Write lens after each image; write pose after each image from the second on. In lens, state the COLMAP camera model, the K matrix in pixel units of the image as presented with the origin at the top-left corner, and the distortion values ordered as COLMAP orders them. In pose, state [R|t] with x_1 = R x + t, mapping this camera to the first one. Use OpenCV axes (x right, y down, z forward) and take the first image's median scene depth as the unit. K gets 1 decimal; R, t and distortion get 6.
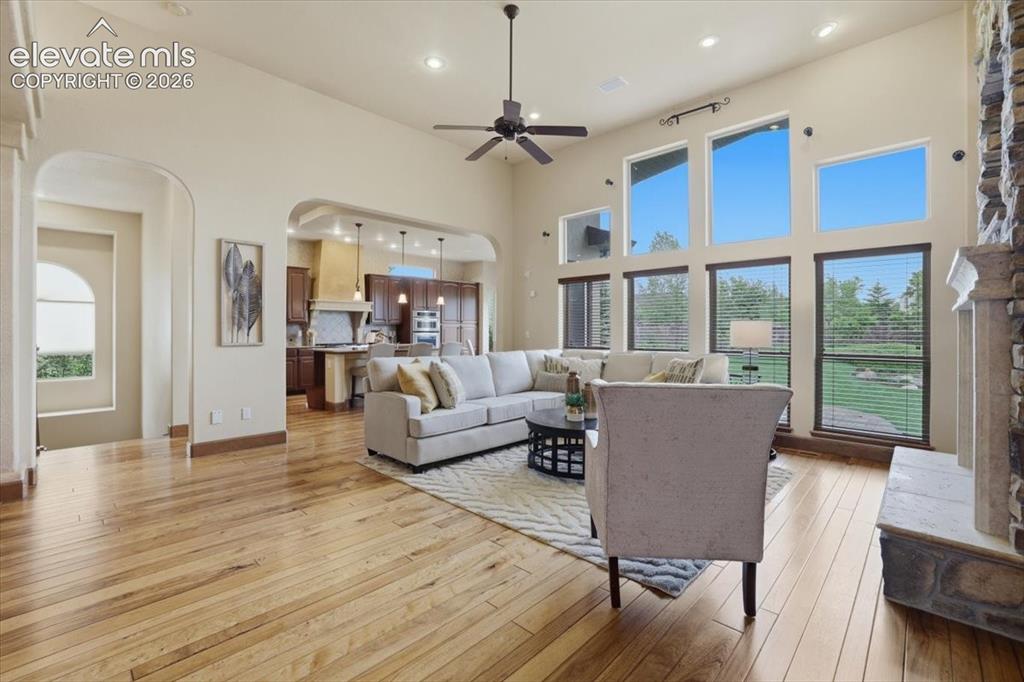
lens RADIAL K [[443.9, 0, 509.6], [0, 443.9, 335.7], [0, 0, 1]] dist [-0.029872, 0.000235]
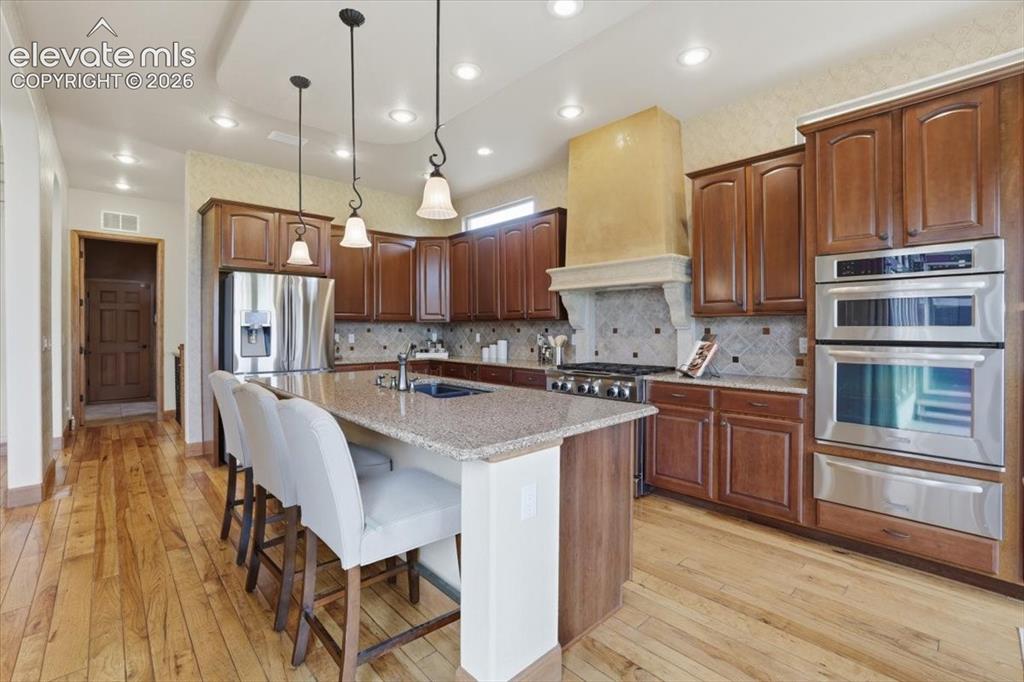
lens RADIAL K [[443.9, 0, 511.6], [0, 443.9, 331.8], [0, 0, 1]] dist [-0.029872, 0.000235]
pose [[-0.063230, 0.011004, -0.997938, 0.073891], [-0.008123, 0.999900, 0.011540, -0.034513], [0.997966, 0.008836, -0.063134, 1.720432]]
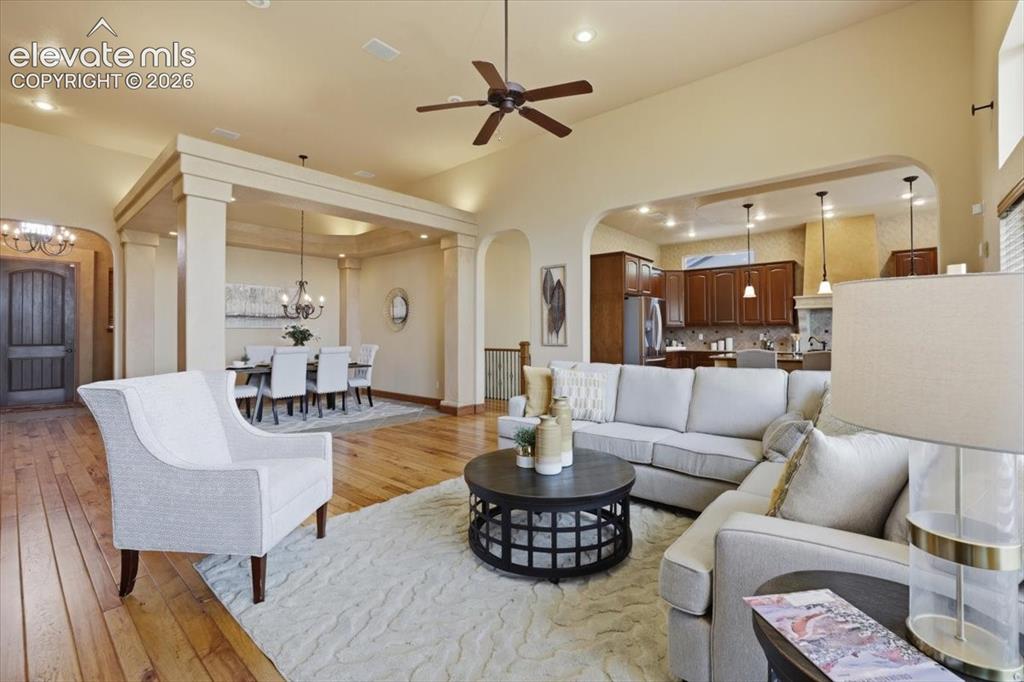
lens RADIAL K [[443.9, 0, 508.4], [0, 443.9, 334.7], [0, 0, 1]] dist [-0.029872, 0.000235]
pose [[0.050038, -0.000514, -0.998747, 0.646236], [-0.008693, 0.999962, -0.000950, -0.006275], [0.998709, 0.008730, 0.050032, 0.733301]]
